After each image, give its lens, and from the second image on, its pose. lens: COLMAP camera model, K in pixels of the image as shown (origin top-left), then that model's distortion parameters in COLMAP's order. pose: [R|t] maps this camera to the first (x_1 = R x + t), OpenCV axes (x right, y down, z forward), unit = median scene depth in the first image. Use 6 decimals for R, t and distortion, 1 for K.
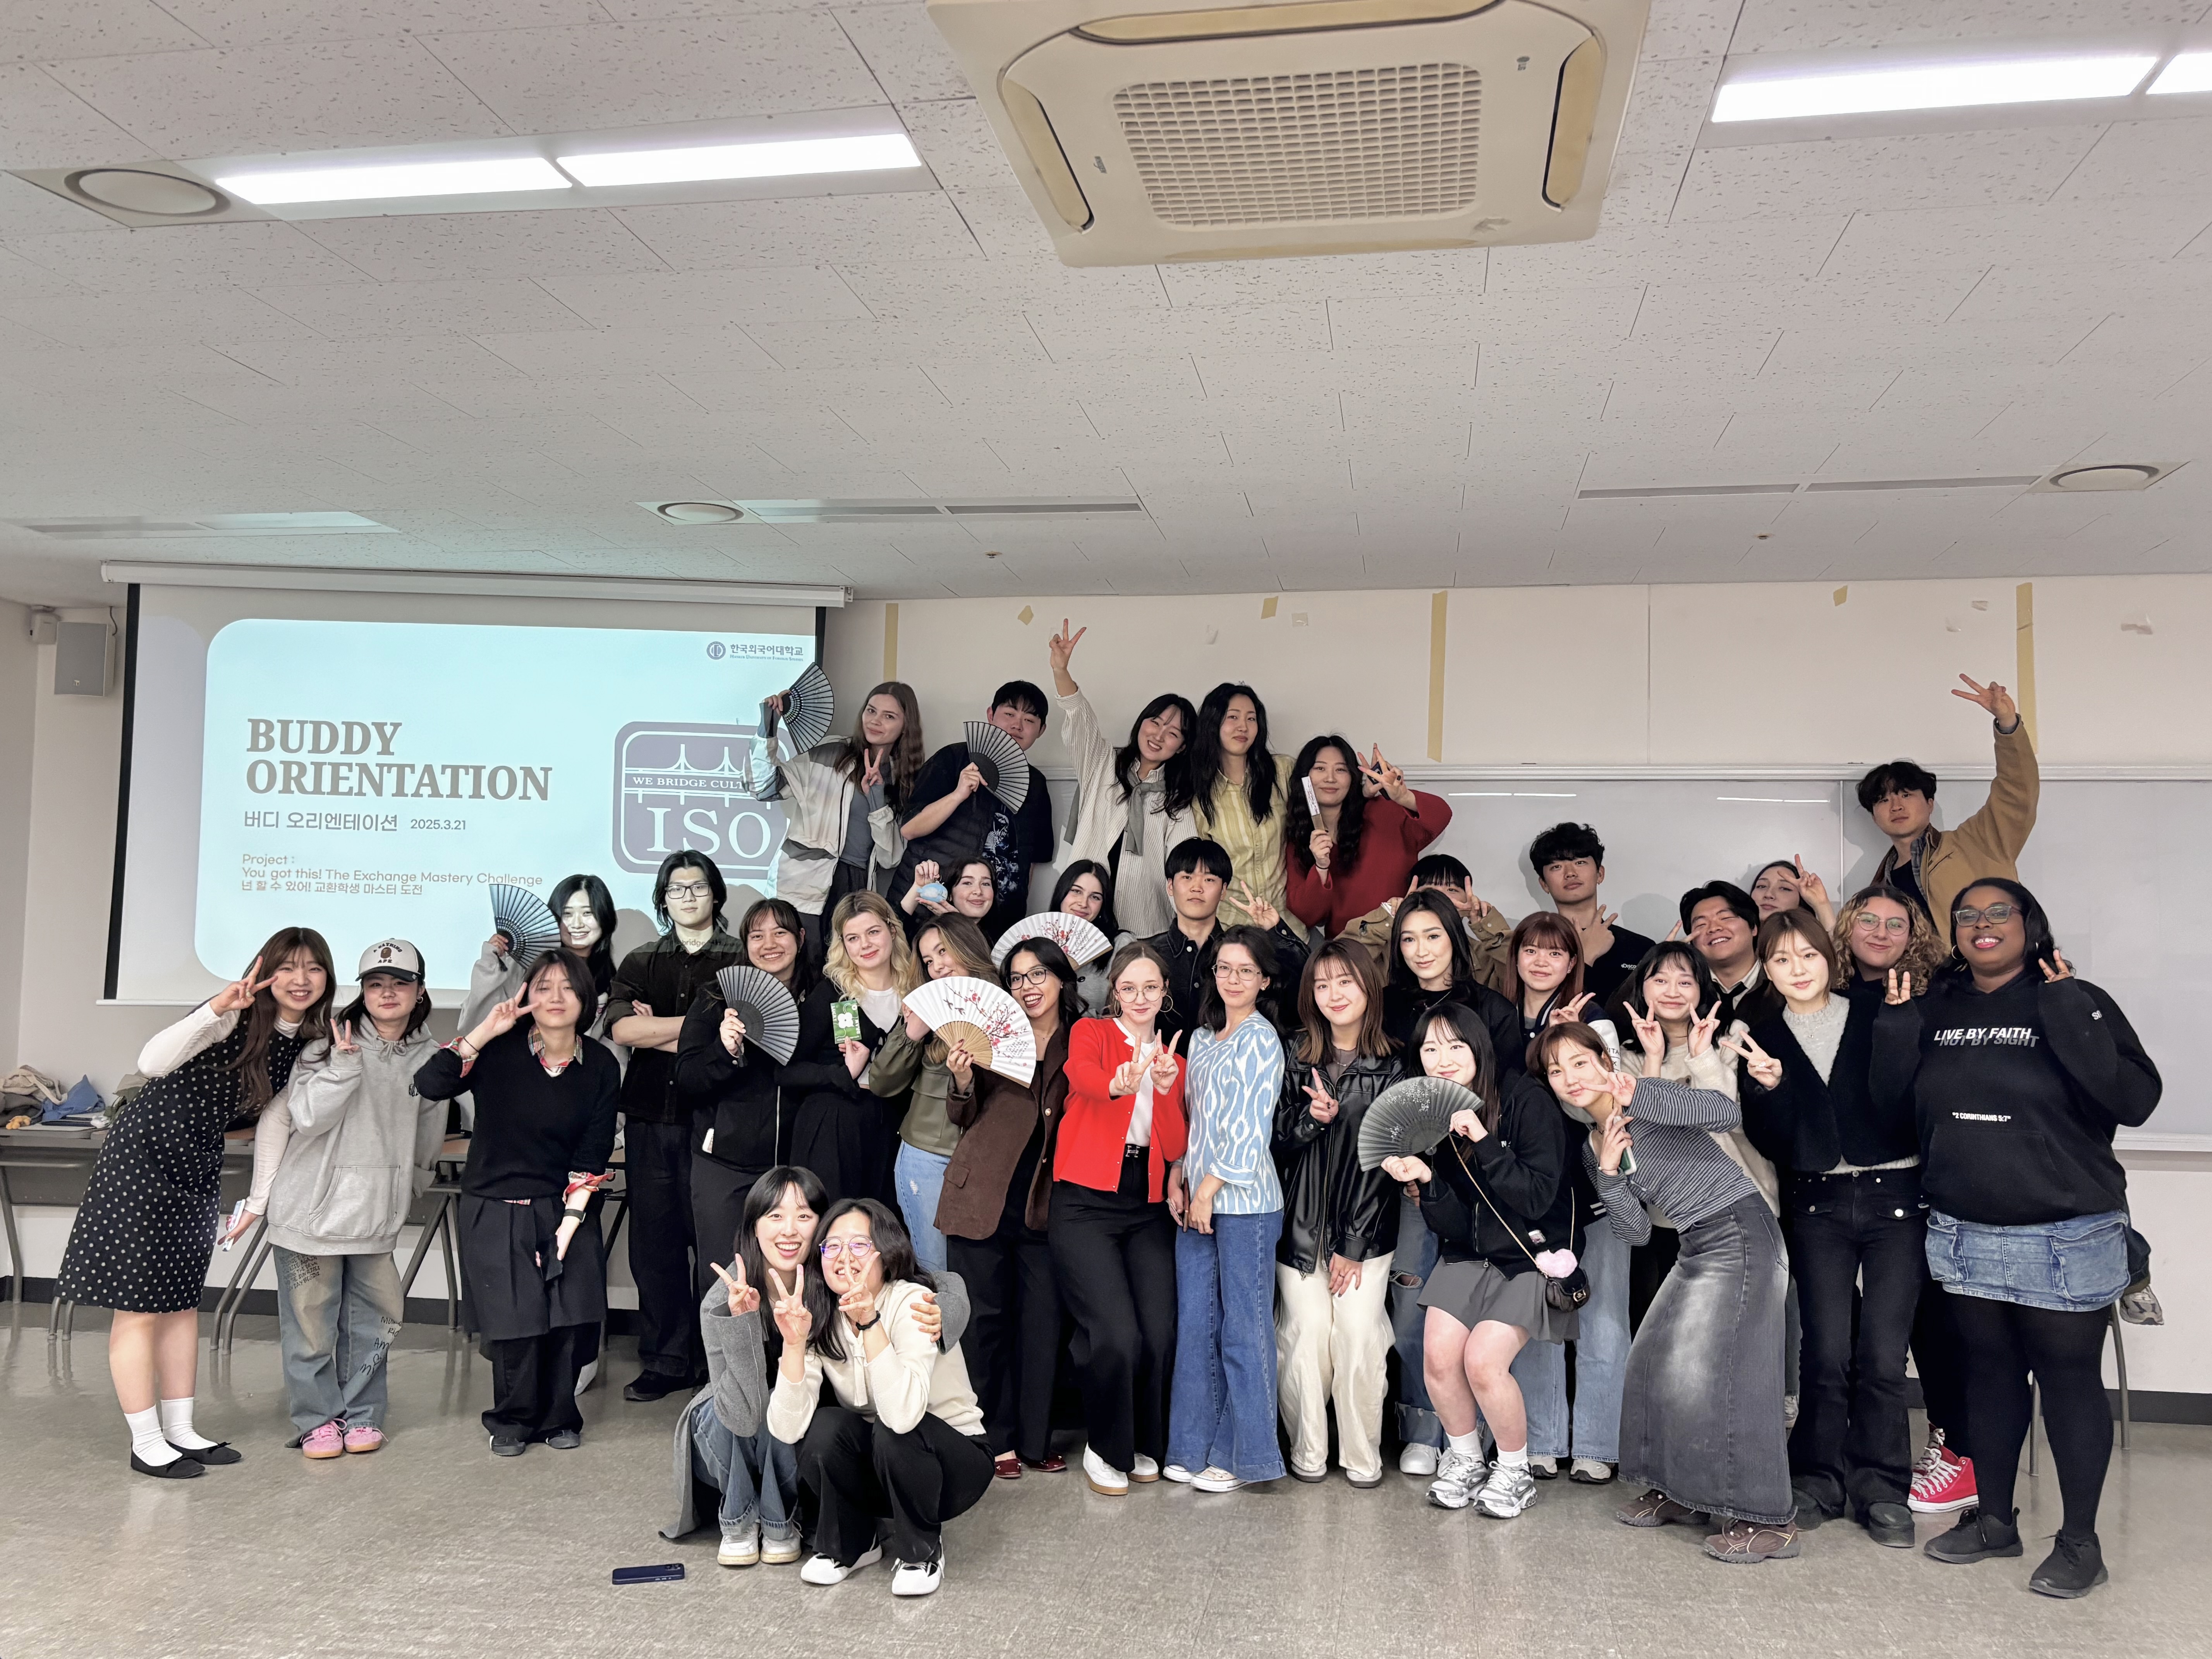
lens RADIAL K [[1810.0, 0, 1111.0], [0, 1810.0, 836.1], [0, 0, 1]] dist [-0.046074, -0.001003]
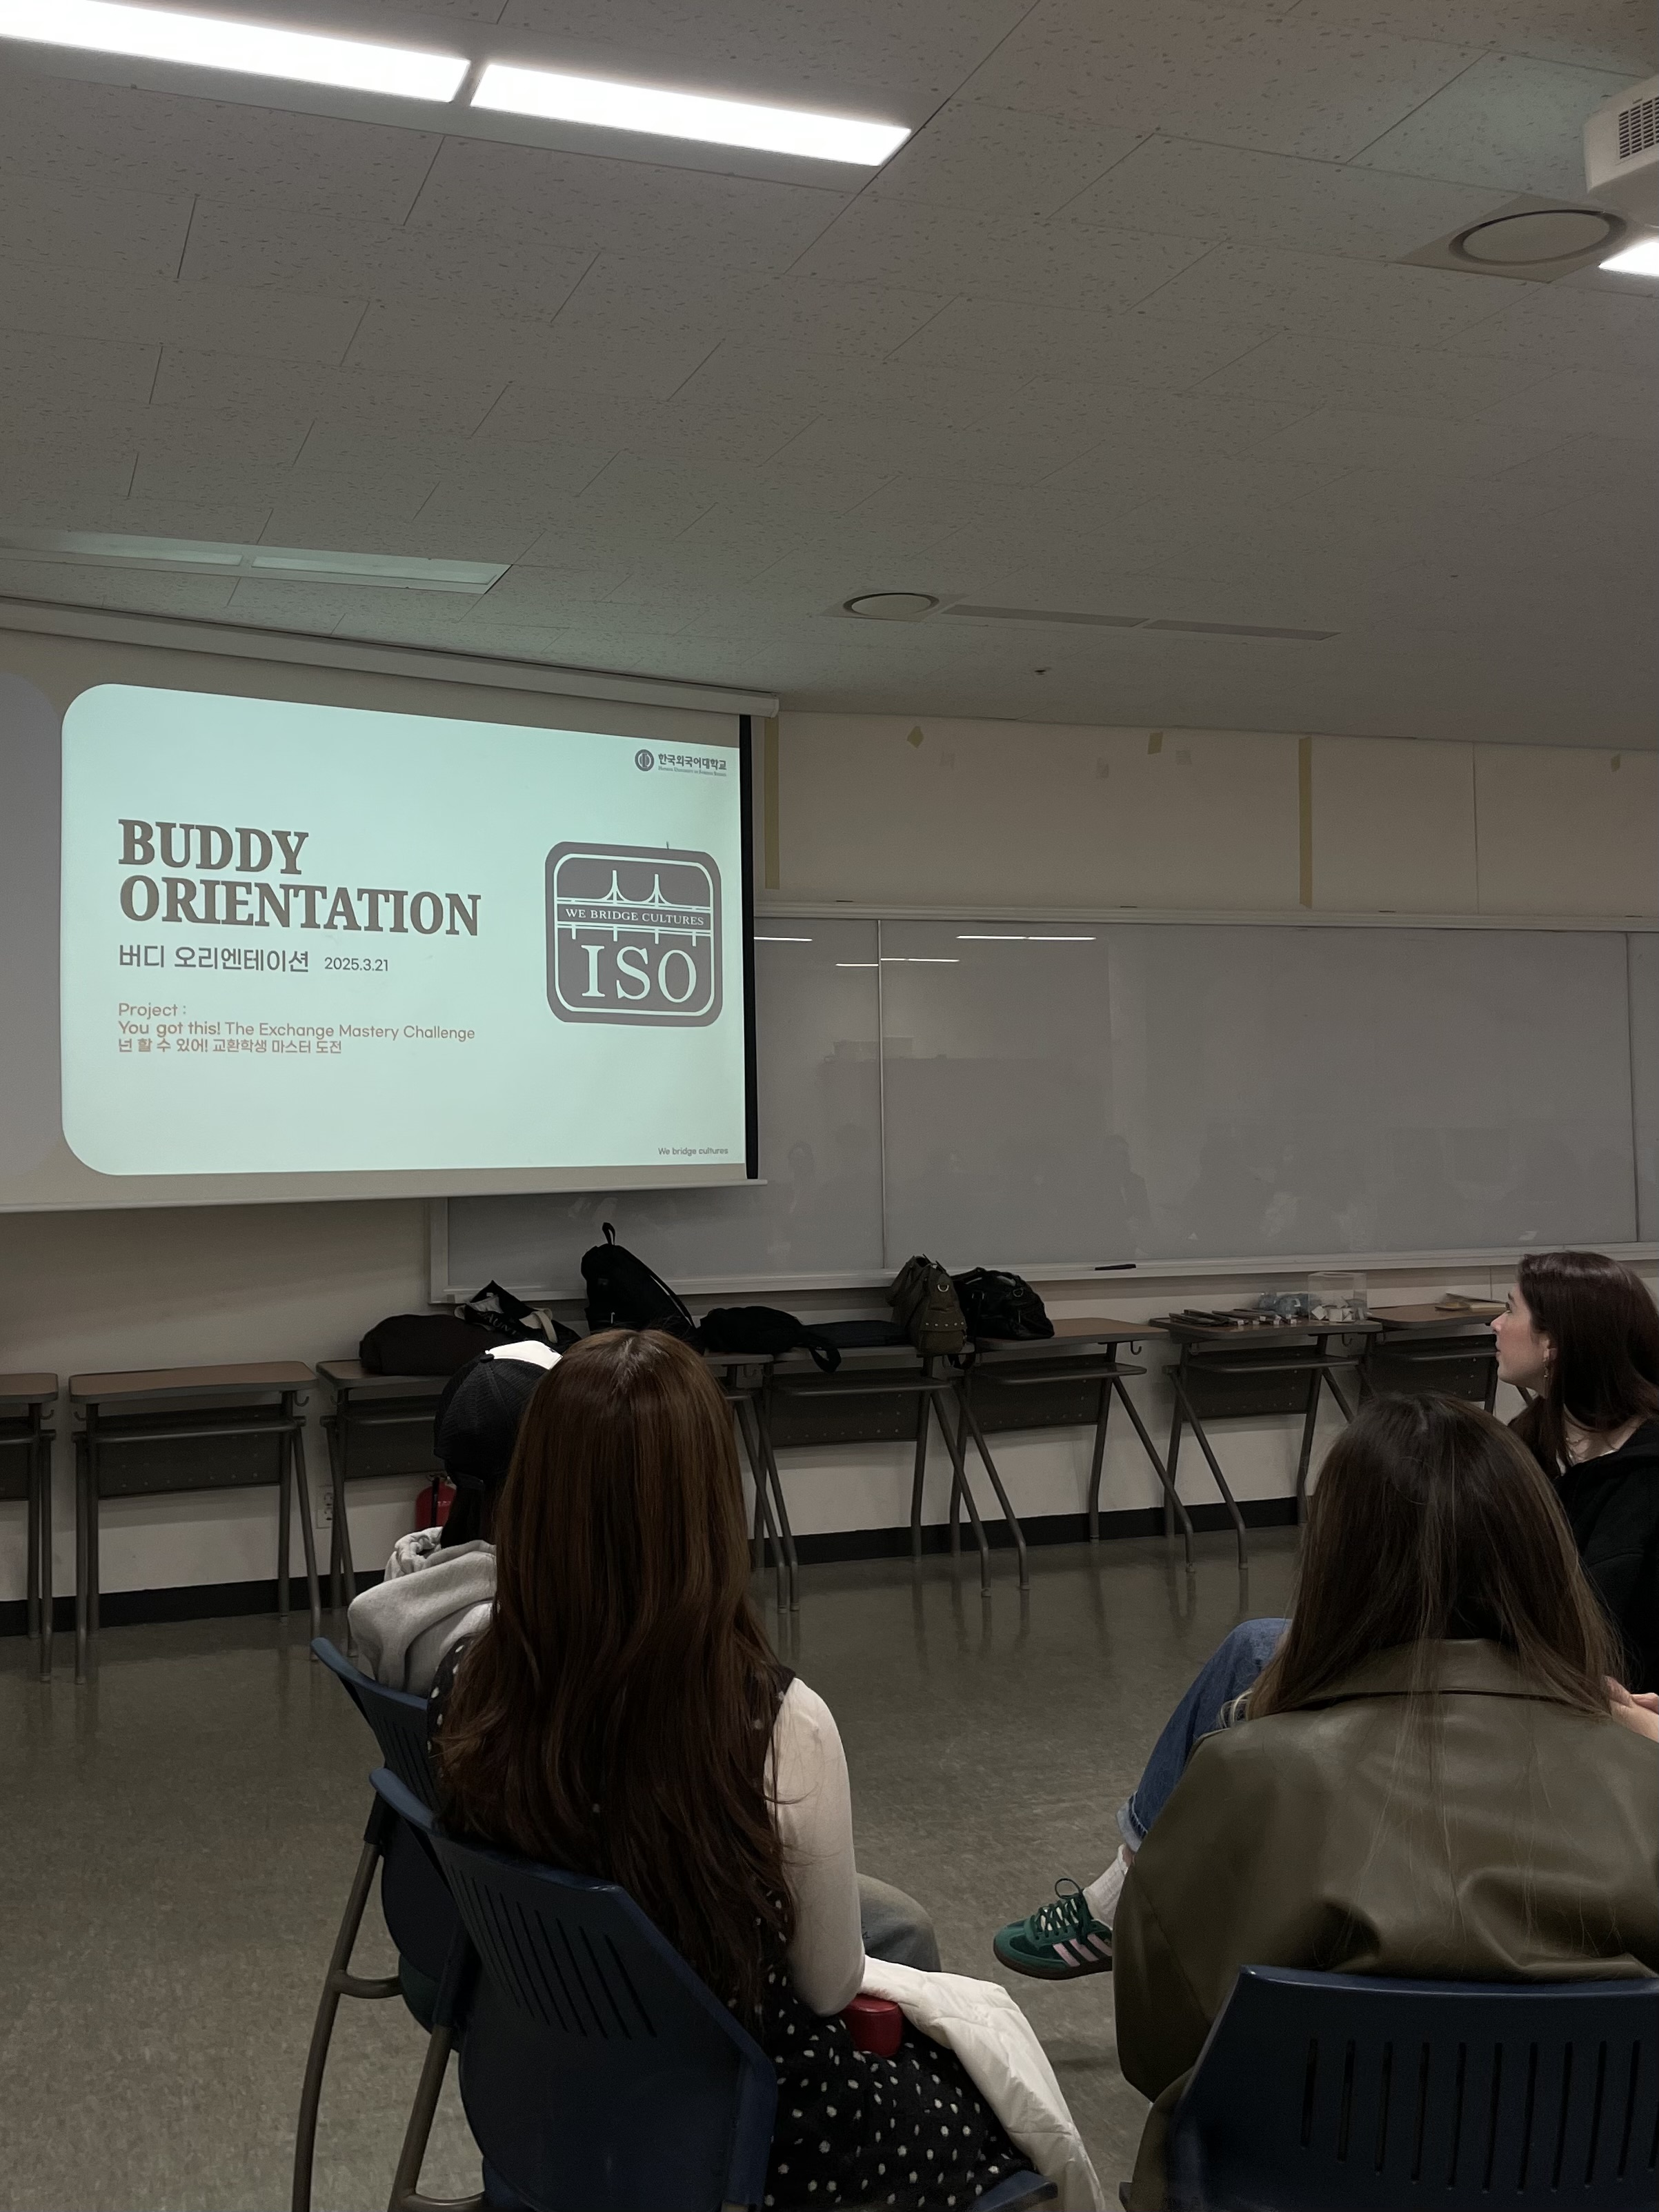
lens RADIAL K [[2070.3, 0, 755.4], [0, 2070.3, 1042.5], [0, 0, 1]] dist [0.023121, 0.000000]
pose [[0.885597, -0.012044, 0.464299, -0.642122], [-0.003434, 0.999467, 0.032476, -0.002198], [-0.464442, -0.030355, 0.885083, 0.115077]]
